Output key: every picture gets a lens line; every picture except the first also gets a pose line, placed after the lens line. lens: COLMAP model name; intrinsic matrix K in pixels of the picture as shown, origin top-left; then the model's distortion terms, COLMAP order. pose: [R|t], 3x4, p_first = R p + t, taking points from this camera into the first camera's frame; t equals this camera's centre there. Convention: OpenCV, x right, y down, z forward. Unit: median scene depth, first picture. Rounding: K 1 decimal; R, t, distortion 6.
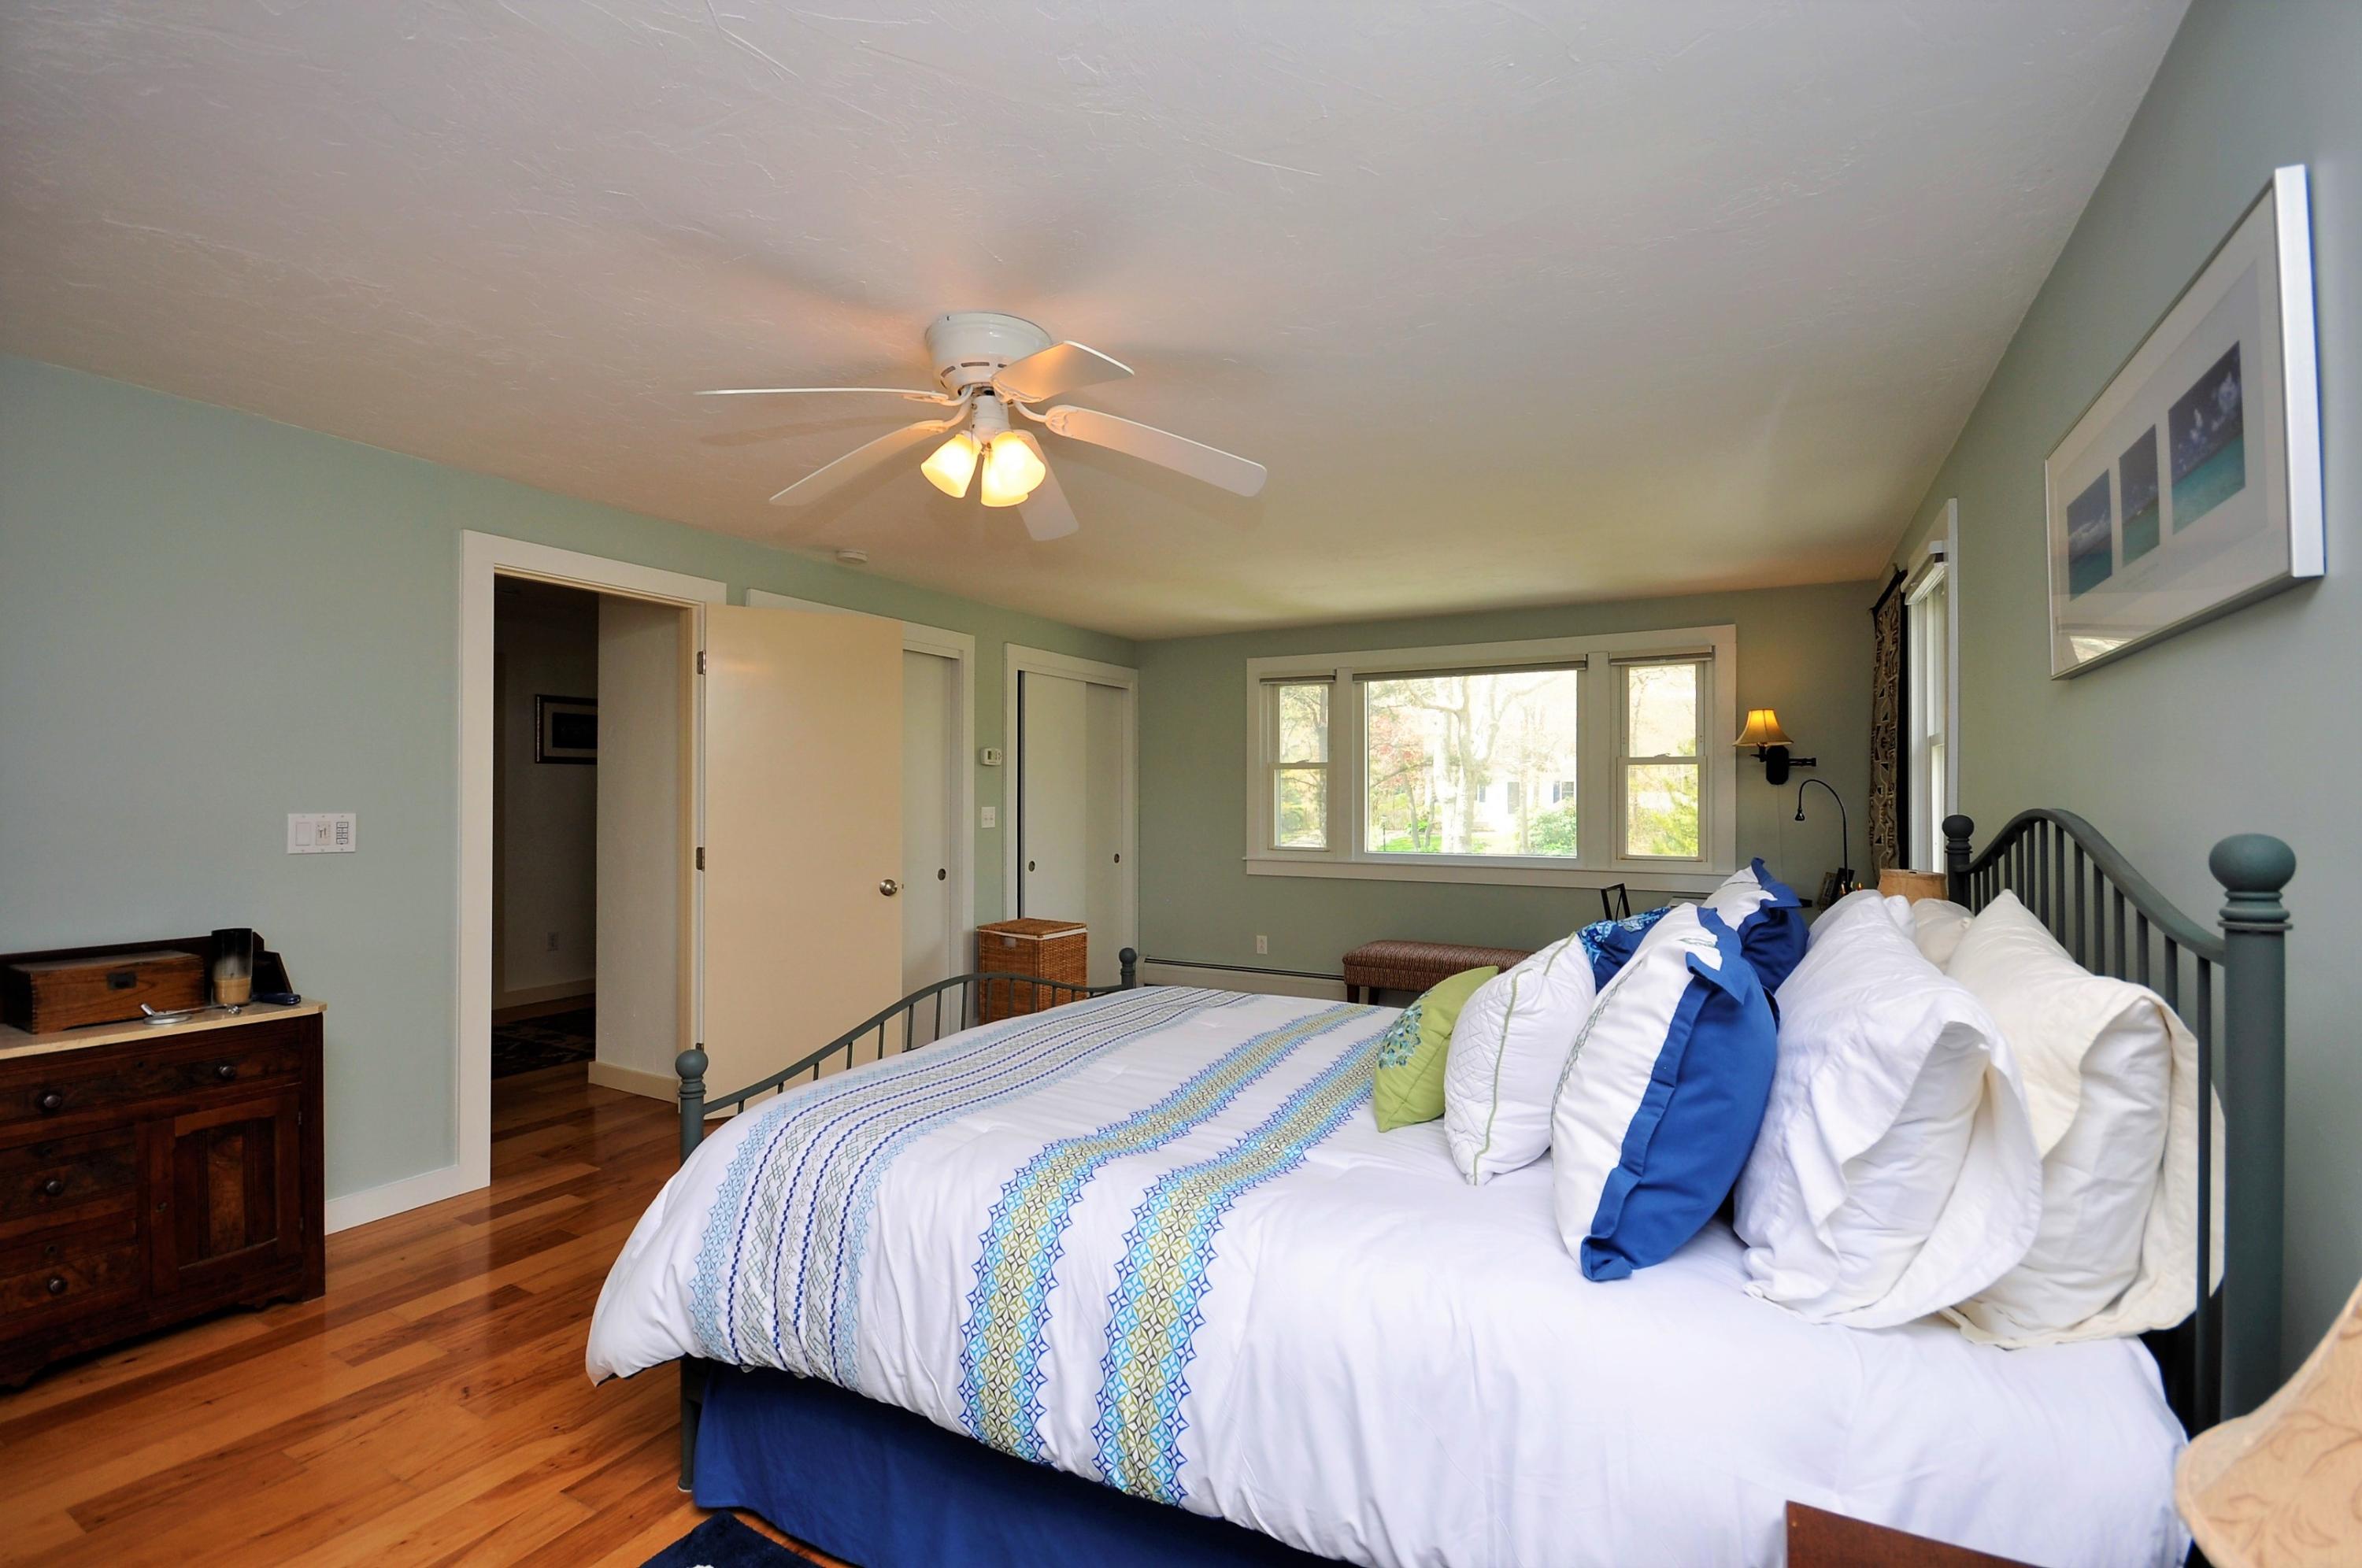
lens RADIAL K [[1068.7, 0, 1181.0], [0, 1068.7, 784.0], [0, 0, 1]] dist [-0.002227, -0.000250]
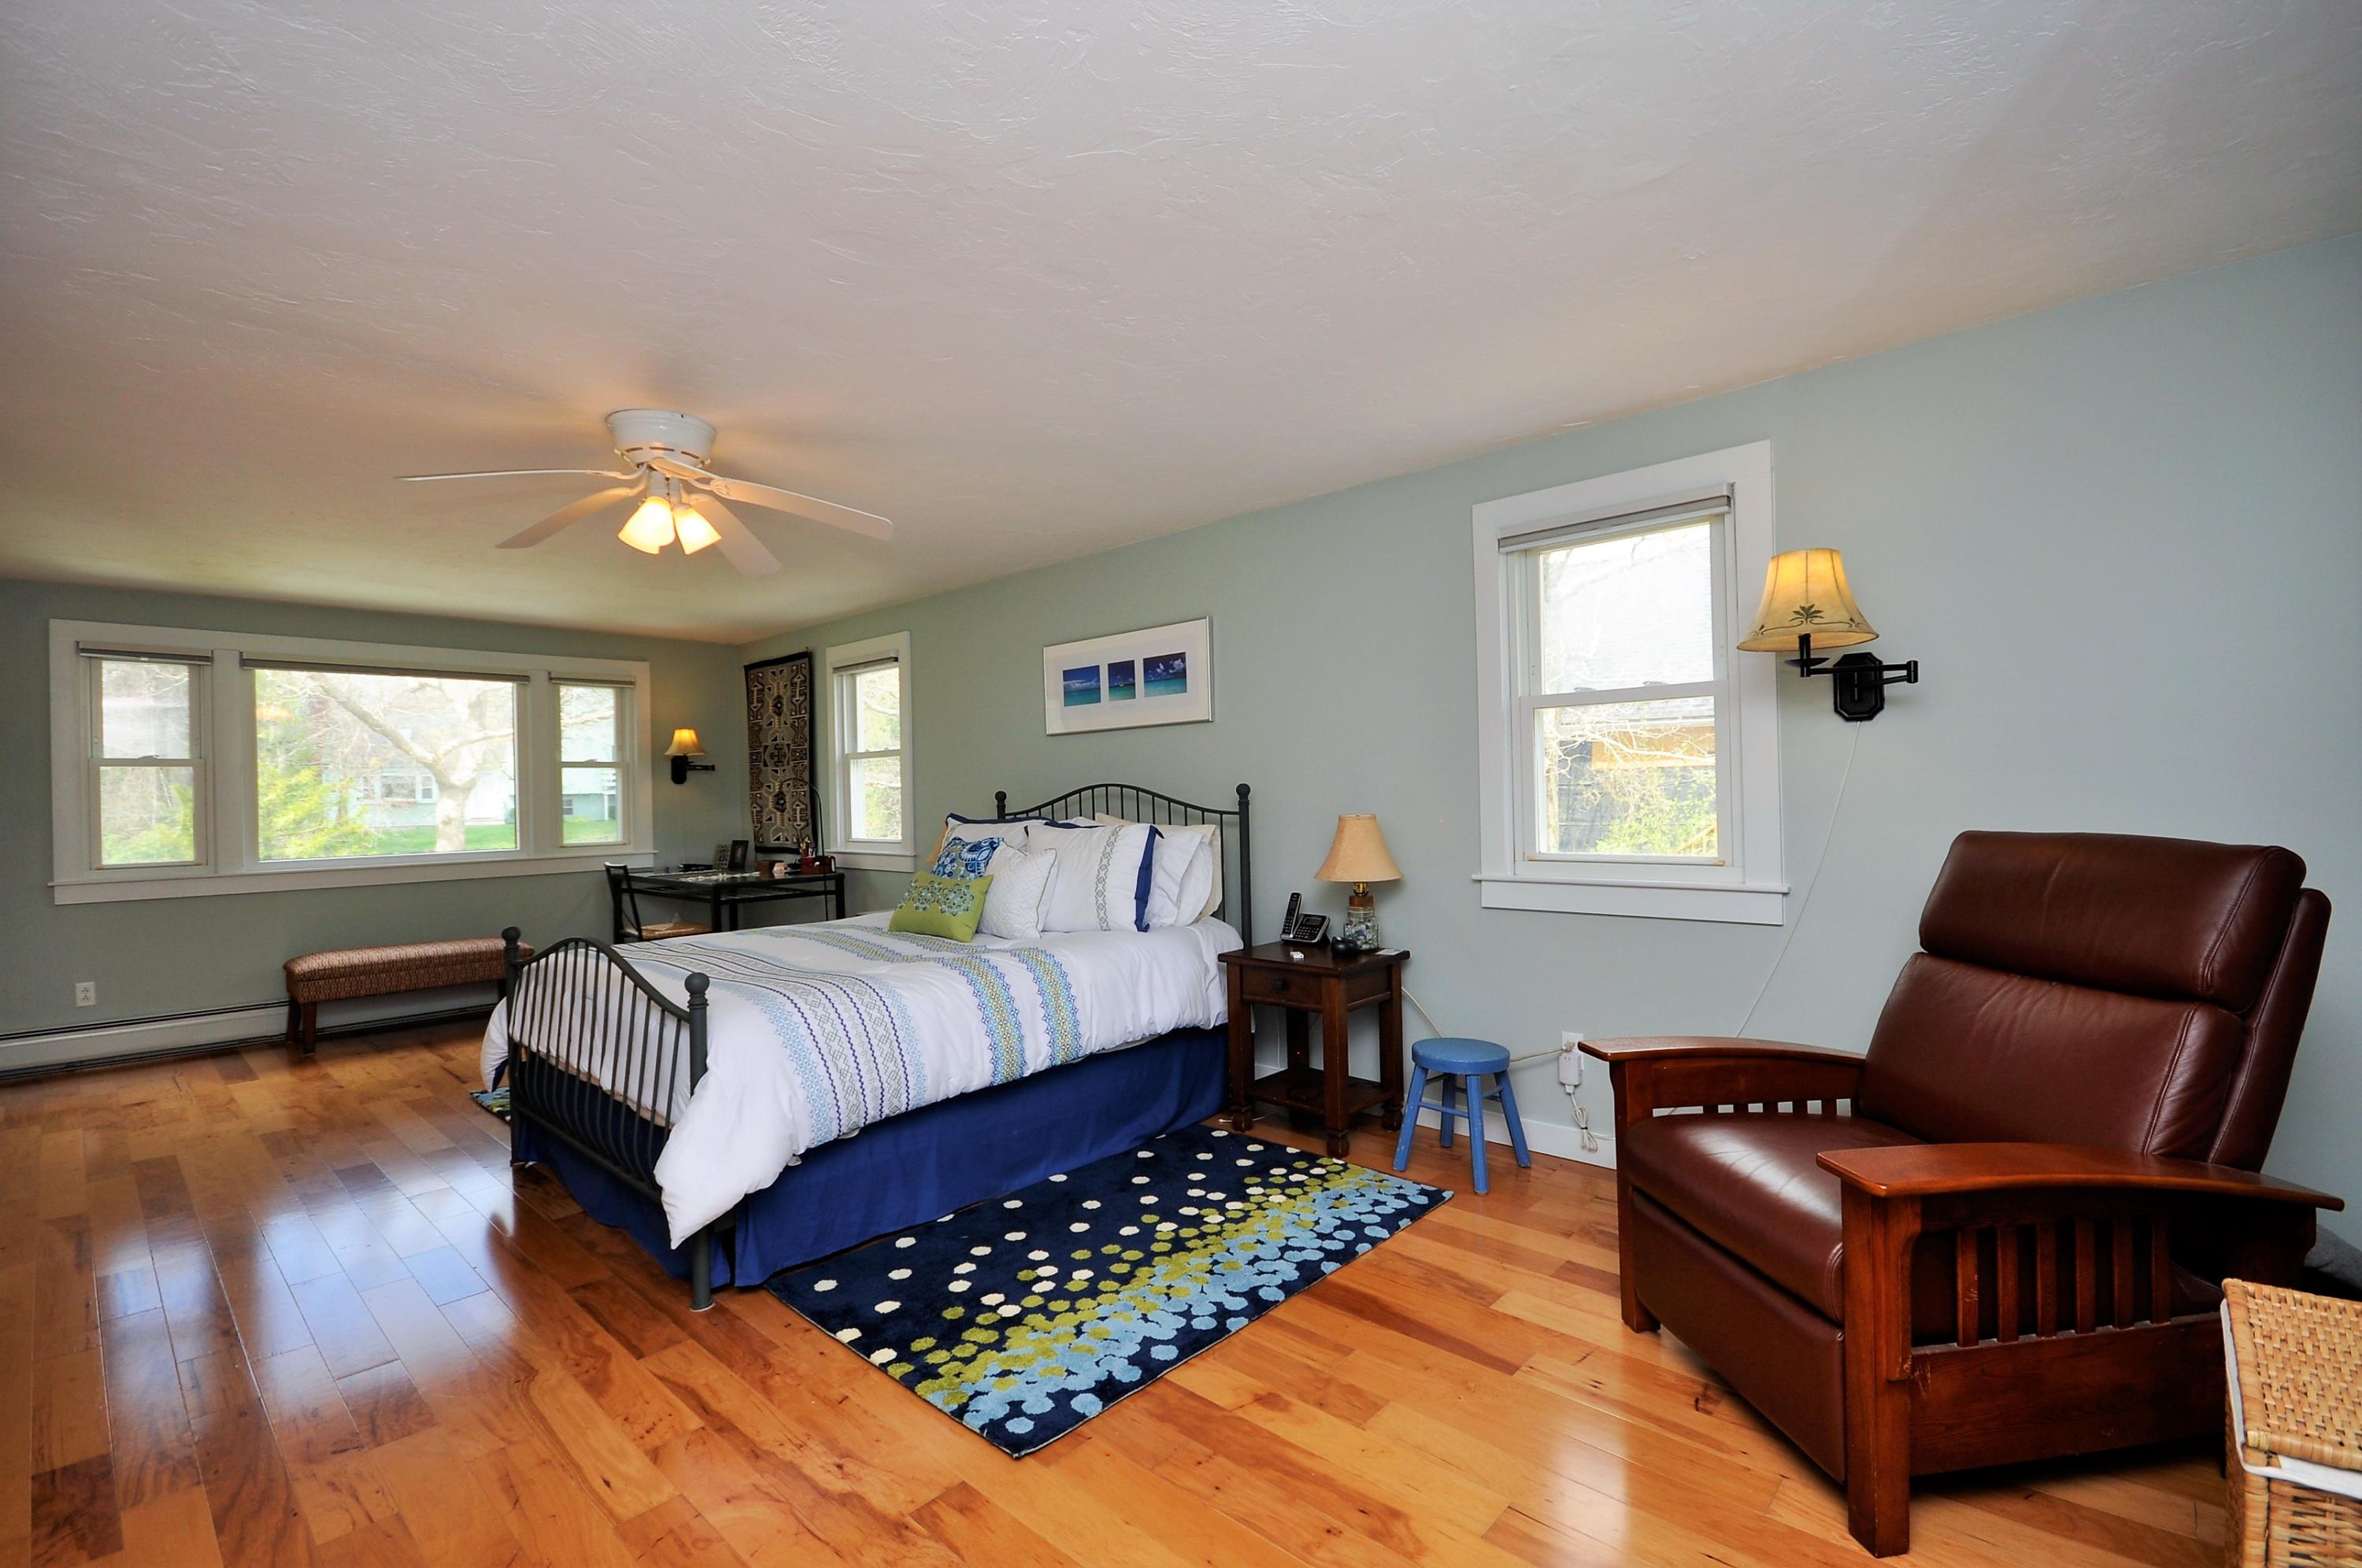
lens RADIAL K [[1031.2, 0, 1221.5], [0, 1031.2, 781.5], [0, 0, 1]] dist [0.084346, 0.000014]
pose [[0.212082, 0.002644, 0.977248, -0.572082], [0.008508, 0.999953, -0.004552, 0.008510], [-0.977215, 0.009279, 0.212049, 0.033024]]
